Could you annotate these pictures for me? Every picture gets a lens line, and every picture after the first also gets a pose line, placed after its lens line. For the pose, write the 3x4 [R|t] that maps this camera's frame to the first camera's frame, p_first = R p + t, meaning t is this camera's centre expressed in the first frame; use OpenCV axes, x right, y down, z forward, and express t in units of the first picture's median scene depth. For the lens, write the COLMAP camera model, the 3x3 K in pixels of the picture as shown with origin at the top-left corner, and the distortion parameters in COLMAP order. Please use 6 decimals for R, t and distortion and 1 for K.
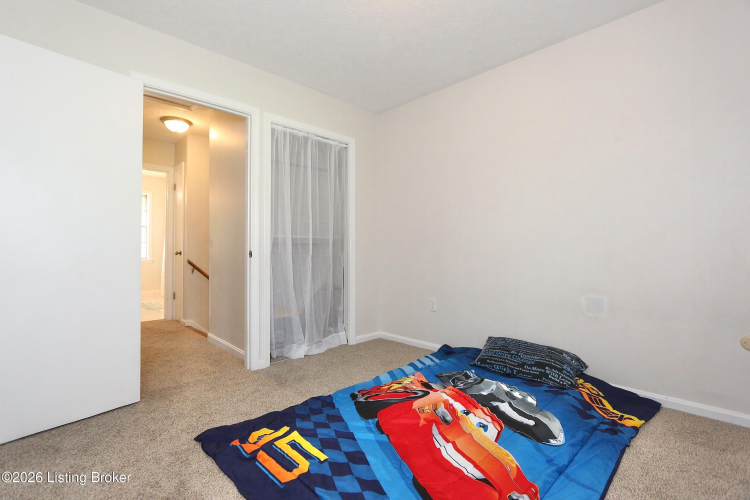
lens RADIAL K [[344.1, 0, 365.8], [0, 344.1, 238.3], [0, 0, 1]] dist [-0.013804, 0.000613]
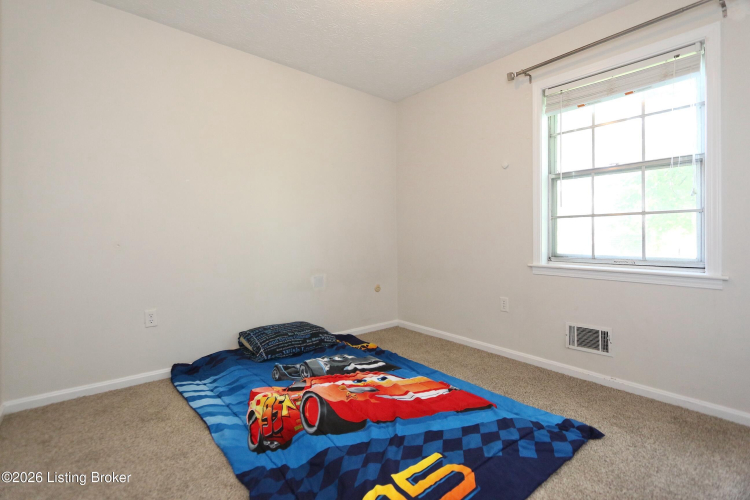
lens RADIAL K [[342.6, 0, 371.4], [0, 342.6, 238.4], [0, 0, 1]] dist [-0.012364, 0.000144]
pose [[0.068671, 0.005316, 0.997625, -0.764531], [-0.033415, 0.999437, -0.003025, 0.021778], [-0.997080, -0.033128, 0.068810, 0.785942]]
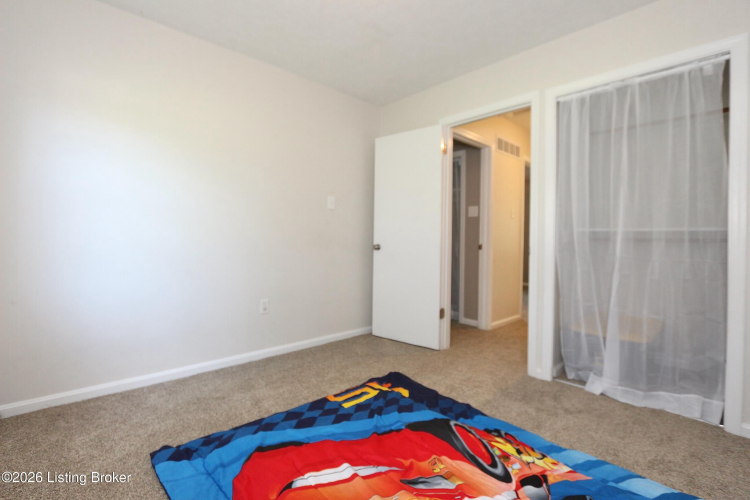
lens RADIAL K [[342.6, 0, 371.4], [0, 342.6, 238.4], [0, 0, 1]] dist [-0.012364, 0.000144]
pose [[-0.013157, 0.001445, -0.999912, 0.812340], [0.018358, 0.999831, 0.001203, 0.002169], [0.999745, -0.018341, -0.013182, 0.777254]]
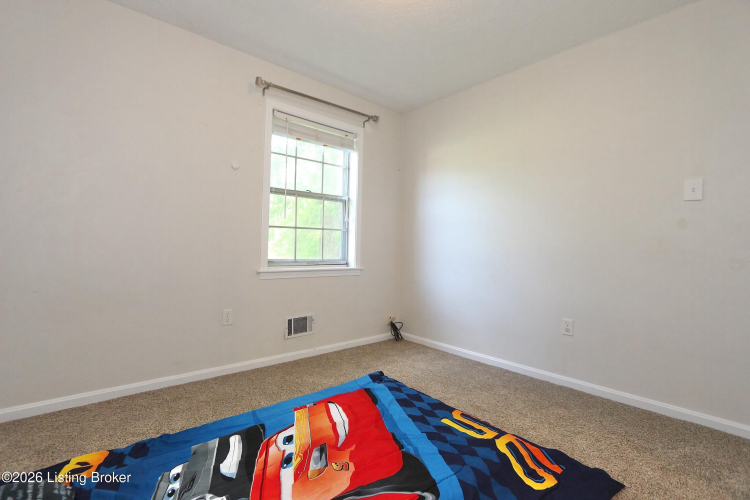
lens RADIAL K [[344.1, 0, 365.8], [0, 344.1, 238.3], [0, 0, 1]] dist [-0.013804, 0.000613]
pose [[-0.998482, -0.011478, 0.053877, 0.070271], [-0.014552, 0.998268, -0.057004, 0.040688], [-0.053129, -0.057701, -0.996919, 1.576208]]
